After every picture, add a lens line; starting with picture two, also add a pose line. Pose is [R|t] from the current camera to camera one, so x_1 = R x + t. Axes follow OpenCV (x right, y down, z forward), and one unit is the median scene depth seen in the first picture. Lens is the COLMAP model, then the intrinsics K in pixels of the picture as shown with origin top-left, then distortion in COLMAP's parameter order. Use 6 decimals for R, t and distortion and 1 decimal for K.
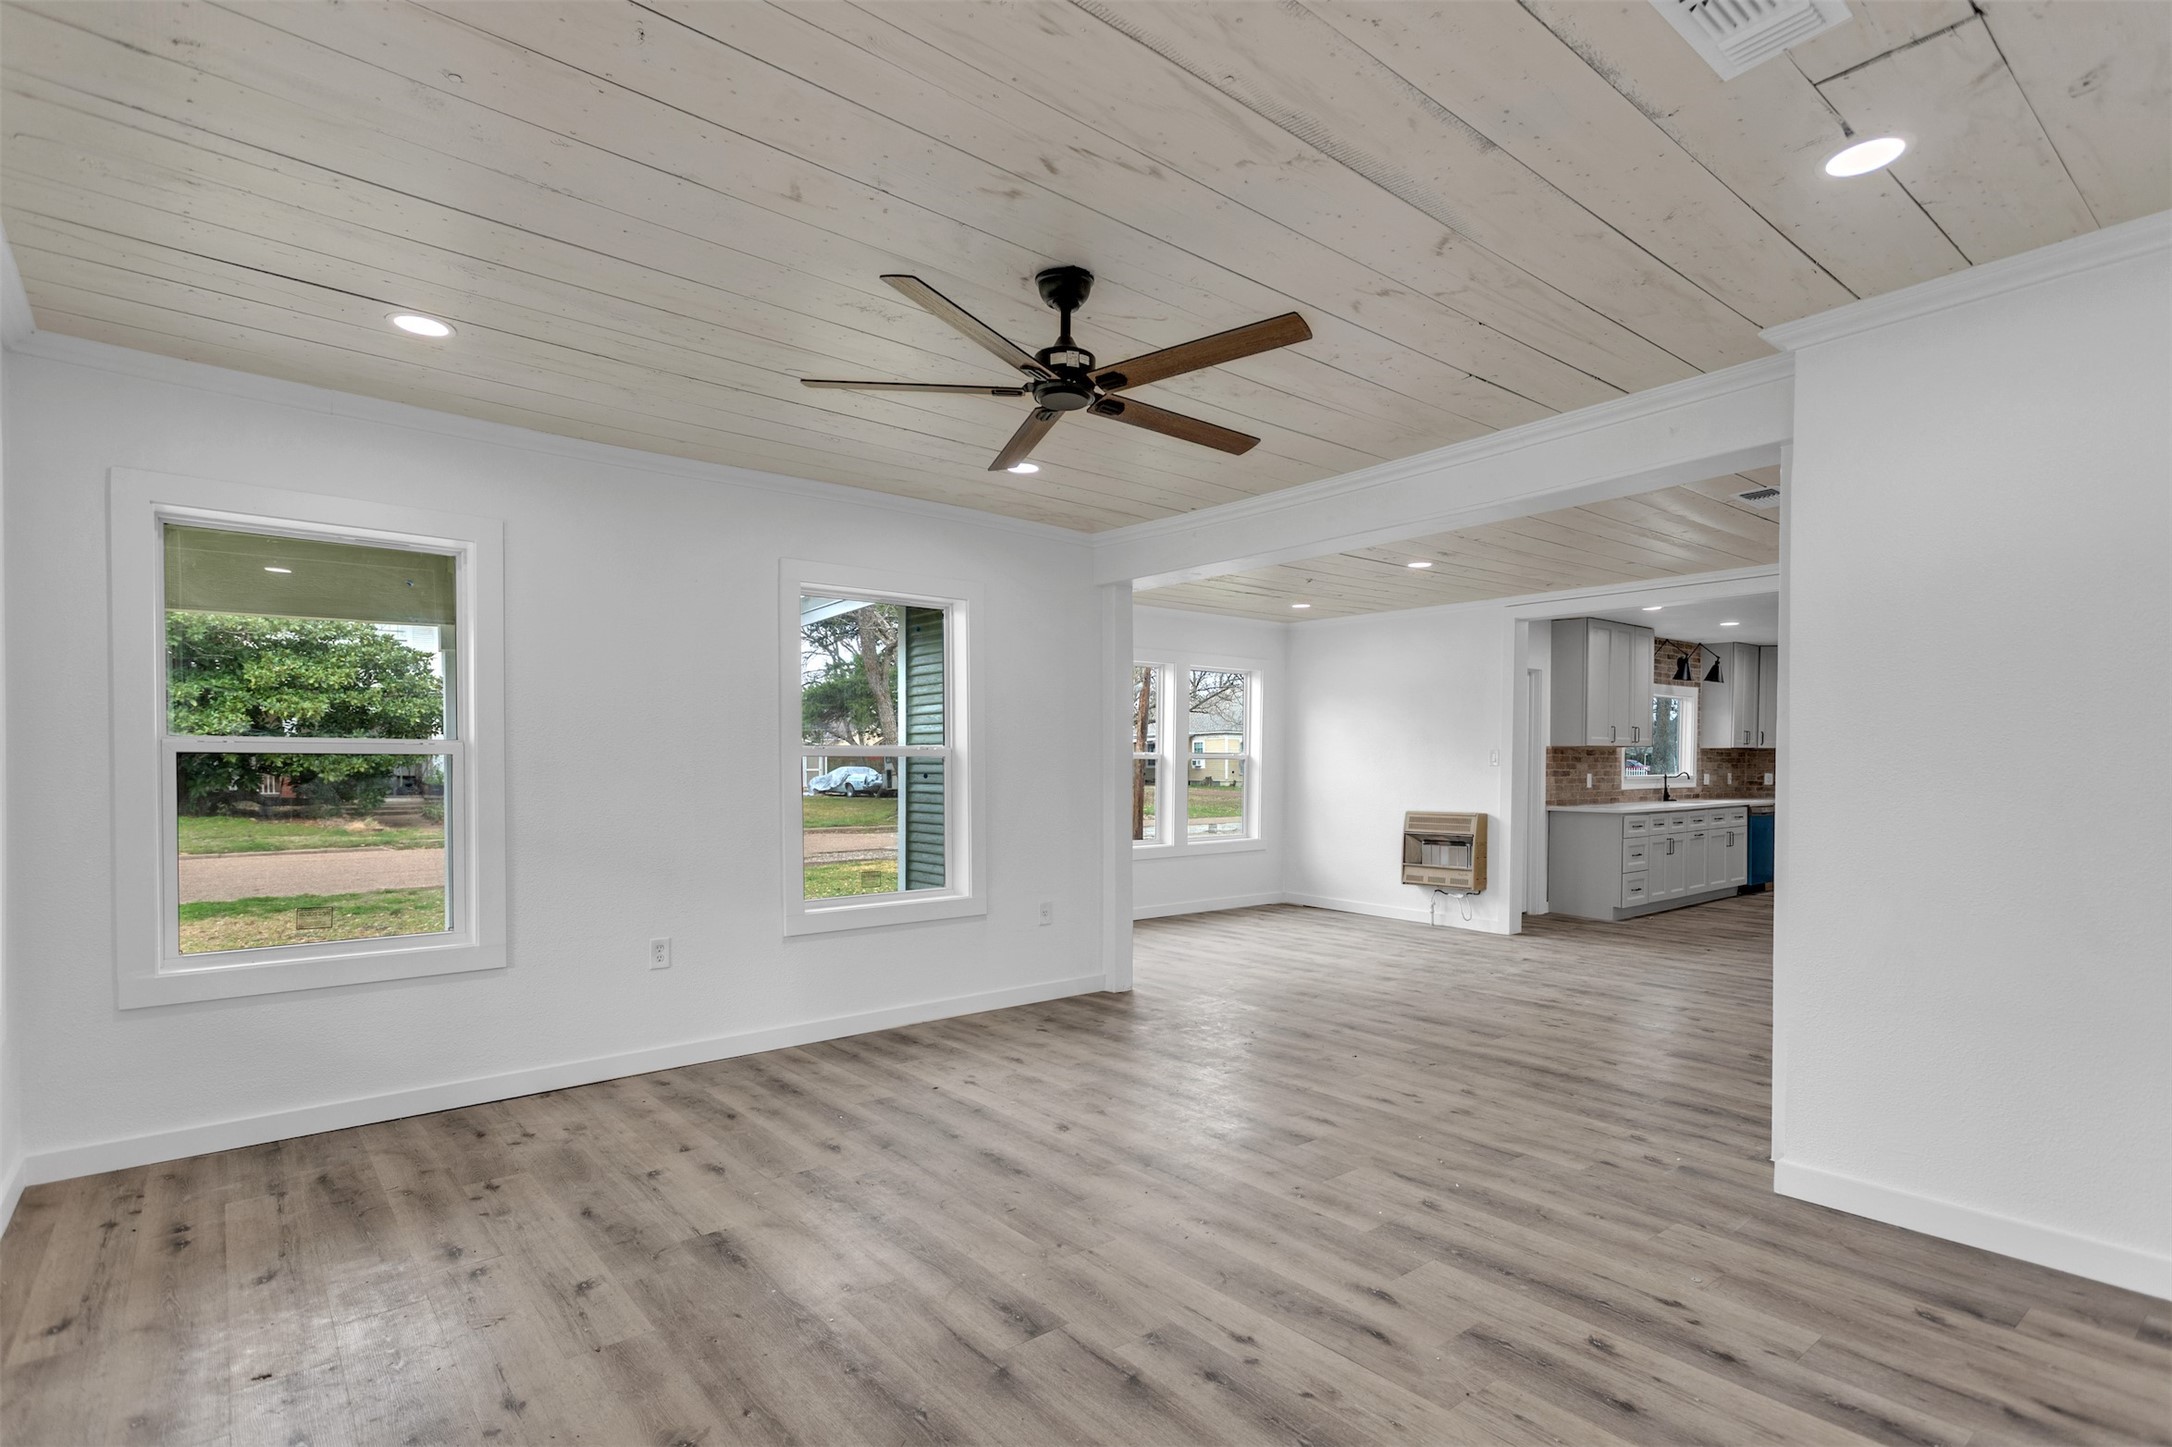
lens RADIAL K [[1061.3, 0, 1086.0], [0, 1061.3, 723.5], [0, 0, 1]] dist [0.006168, -0.000146]
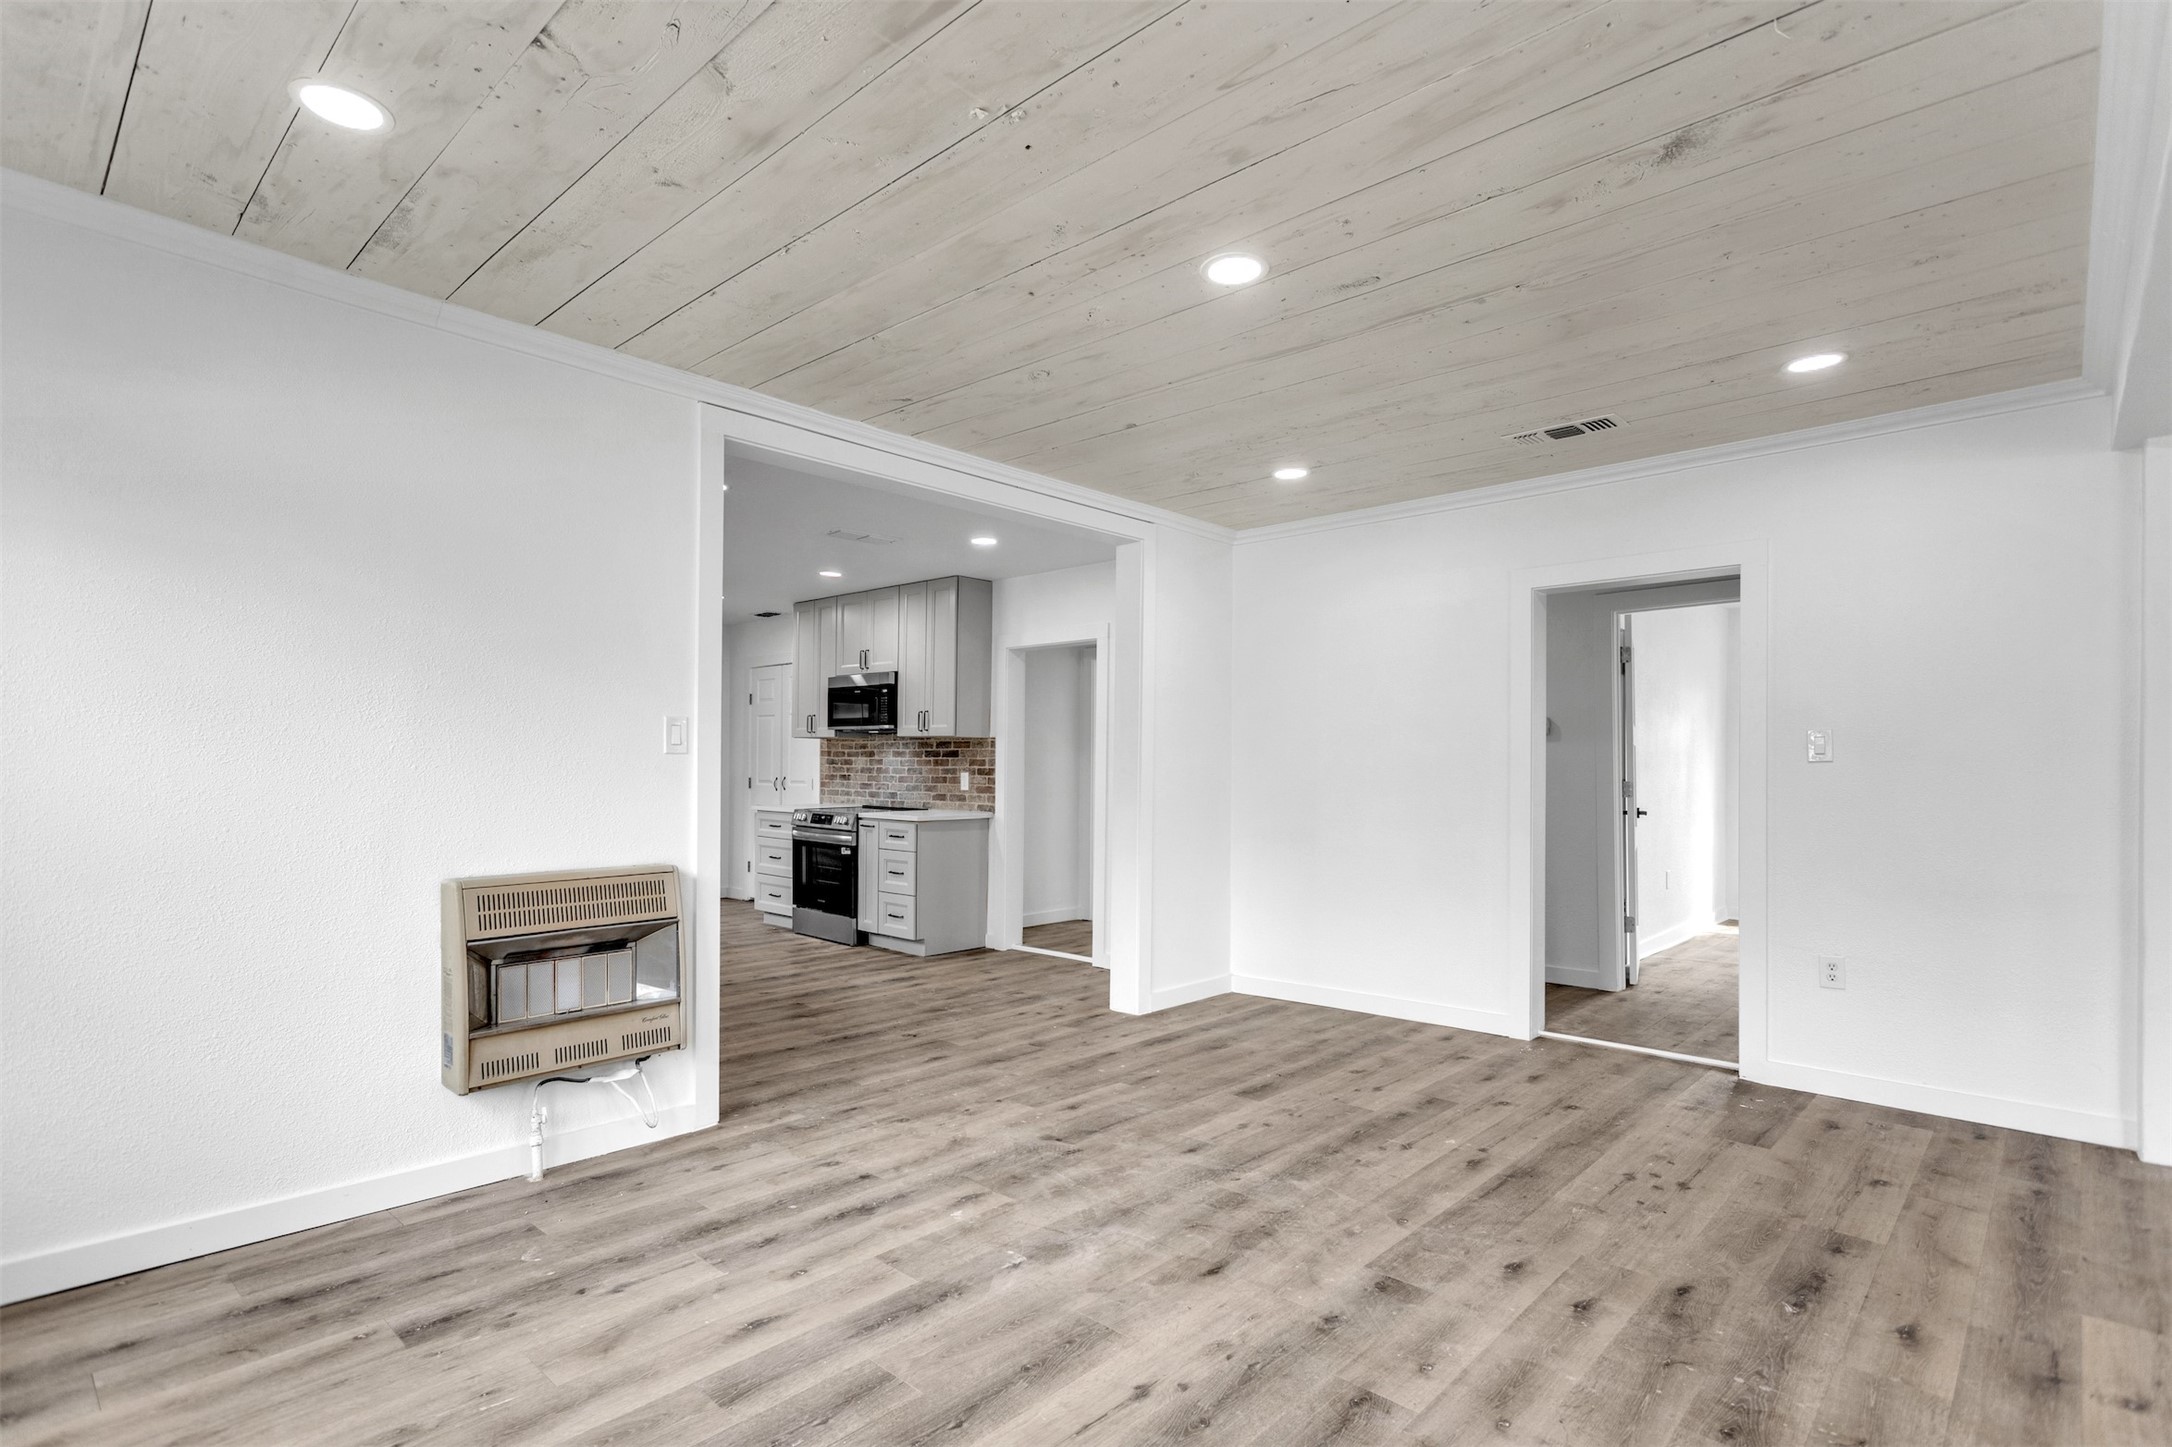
lens RADIAL K [[1061.3, 0, 1086.0], [0, 1061.3, 723.5], [0, 0, 1]] dist [0.006168, -0.000146]
pose [[-0.129605, 0.037244, 0.990866, -0.075030], [-0.041690, 0.998206, -0.042973, 0.038234], [-0.990689, -0.046878, -0.127819, 0.867347]]
